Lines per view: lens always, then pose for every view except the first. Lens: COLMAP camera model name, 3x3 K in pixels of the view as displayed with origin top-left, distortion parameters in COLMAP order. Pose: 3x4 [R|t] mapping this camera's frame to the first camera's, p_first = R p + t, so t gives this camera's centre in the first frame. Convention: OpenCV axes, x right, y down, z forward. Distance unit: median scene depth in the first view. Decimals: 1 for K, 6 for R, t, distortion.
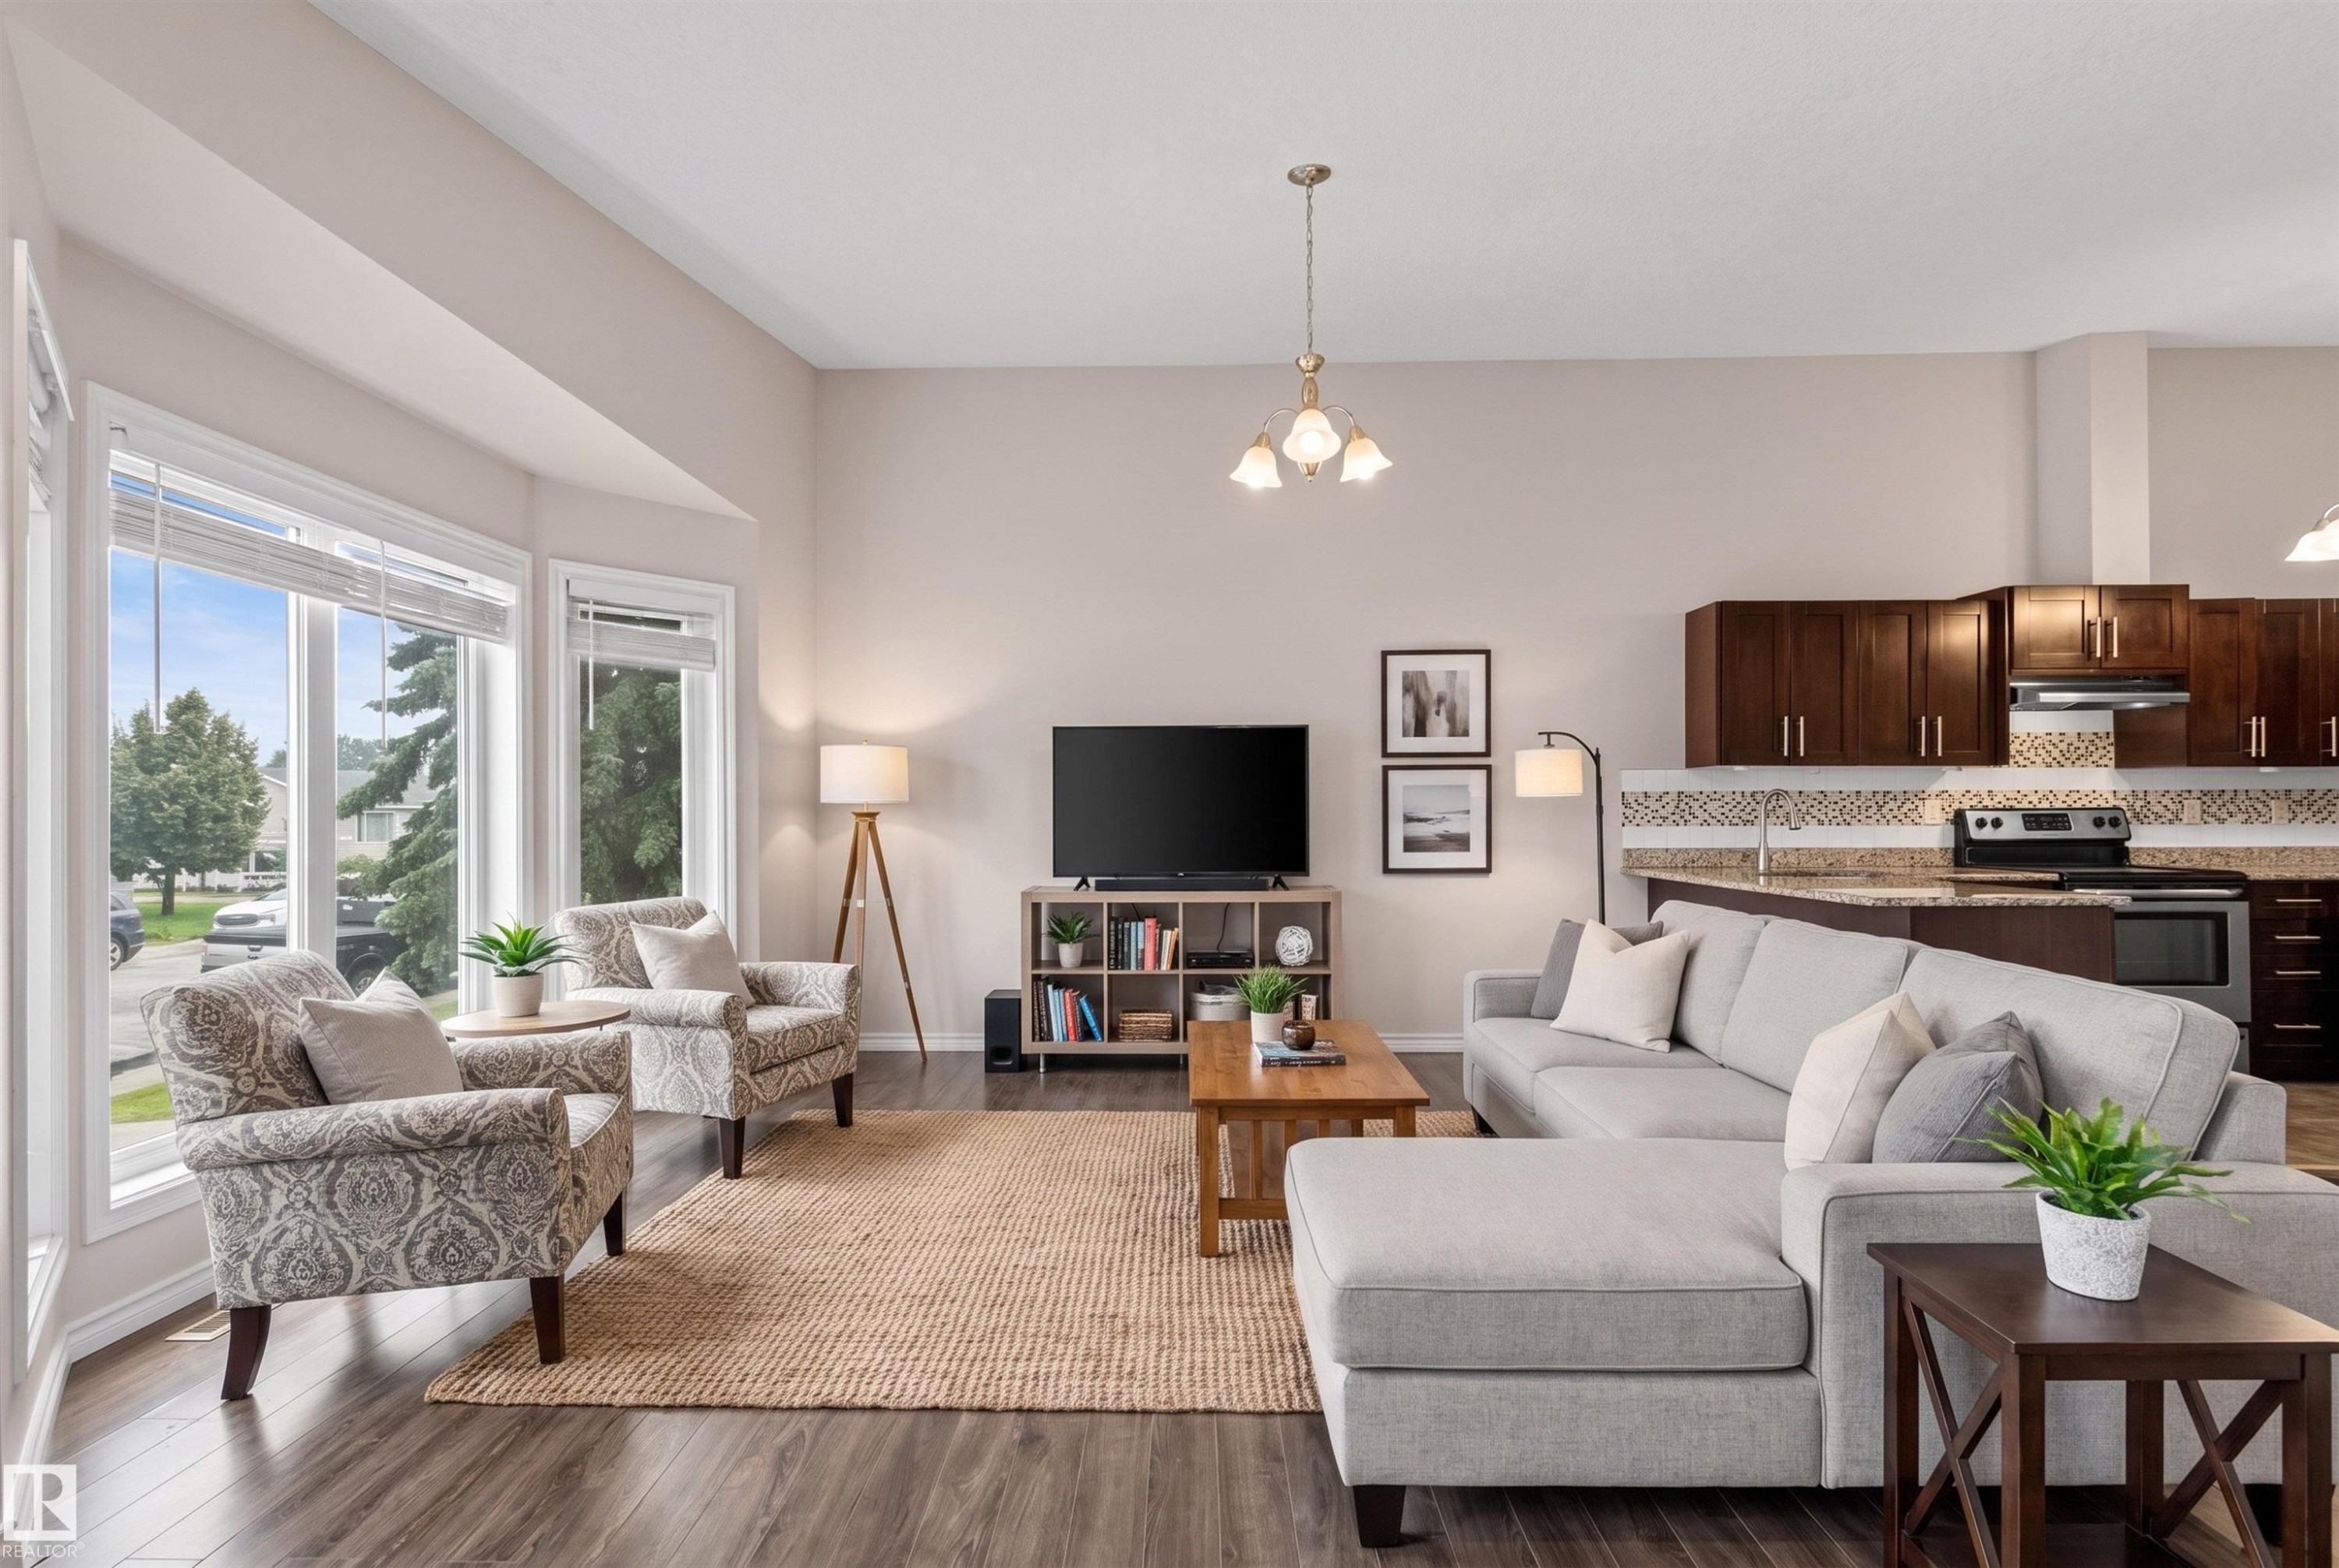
lens RADIAL K [[1078.0, 0, 1168.7], [0, 1078.0, 793.1], [0, 0, 1]] dist [0.000506, 0.000127]
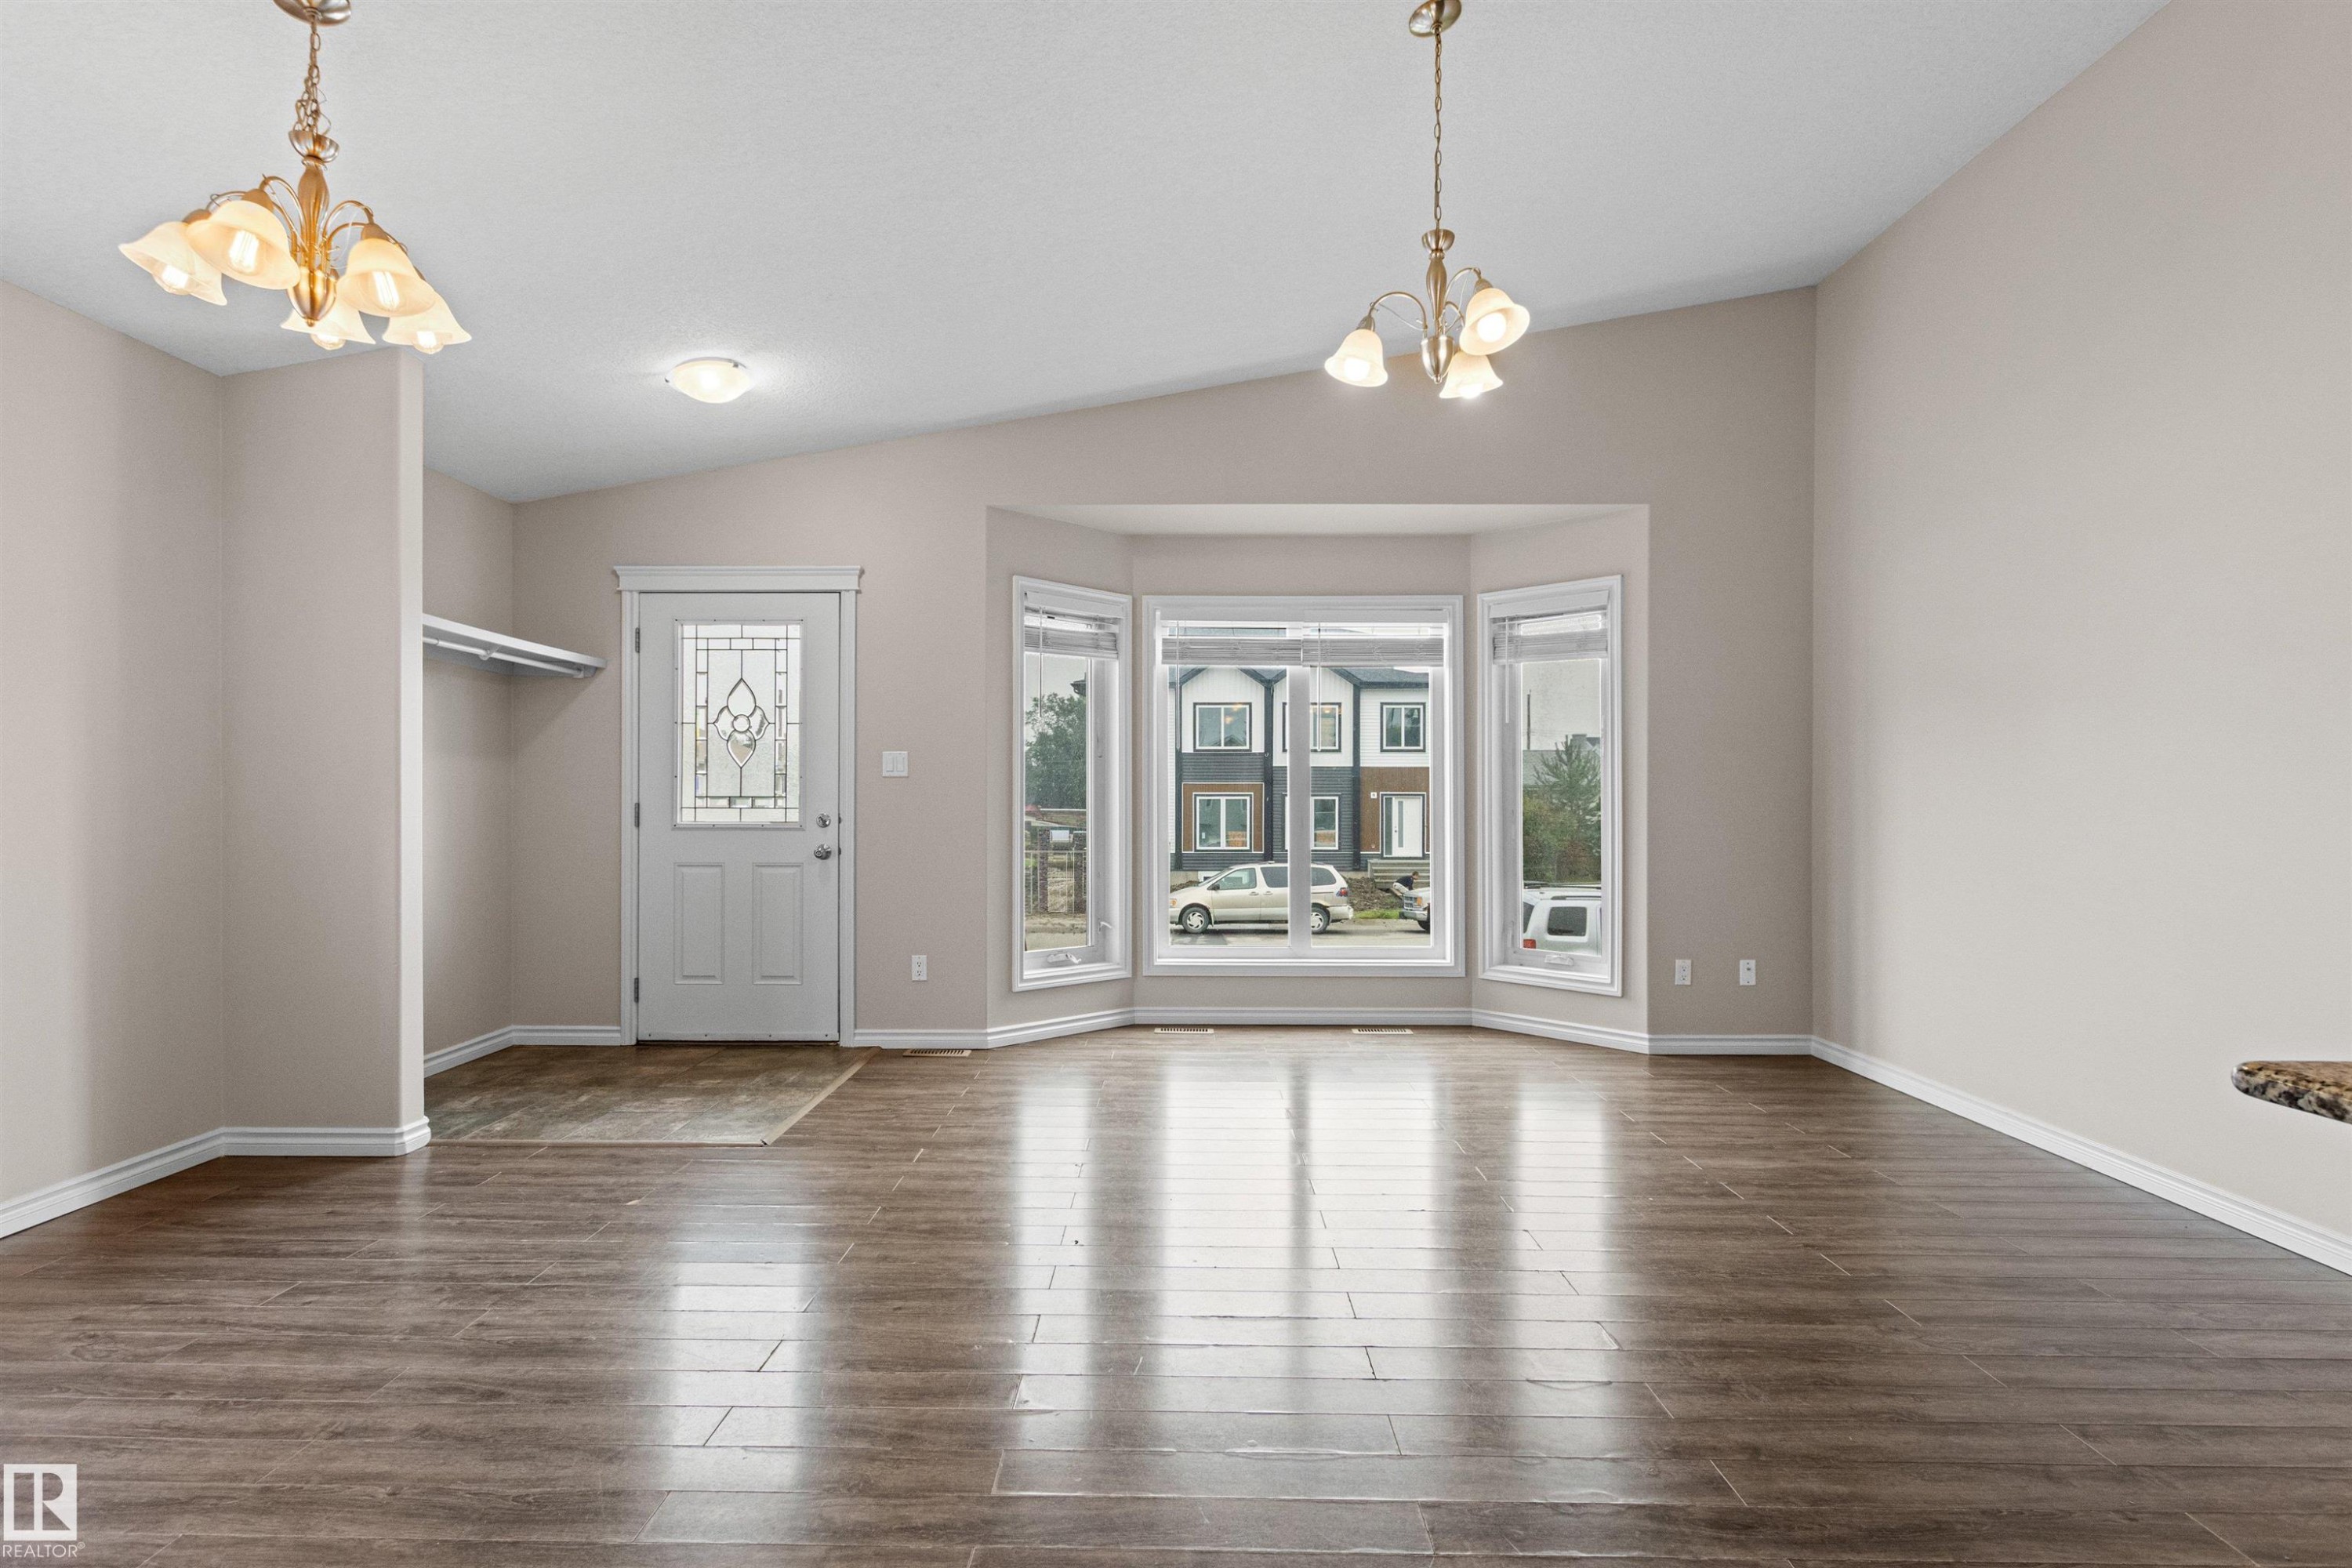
lens RADIAL K [[1092.0, 0, 1173.6], [0, 1092.0, 801.3], [0, 0, 1]] dist [0.006979, -0.000186]
pose [[0.016446, 0.005546, -0.999849, 0.605852], [0.015917, 0.999856, 0.005808, 0.016434], [0.999738, -0.016010, 0.016355, 0.482394]]
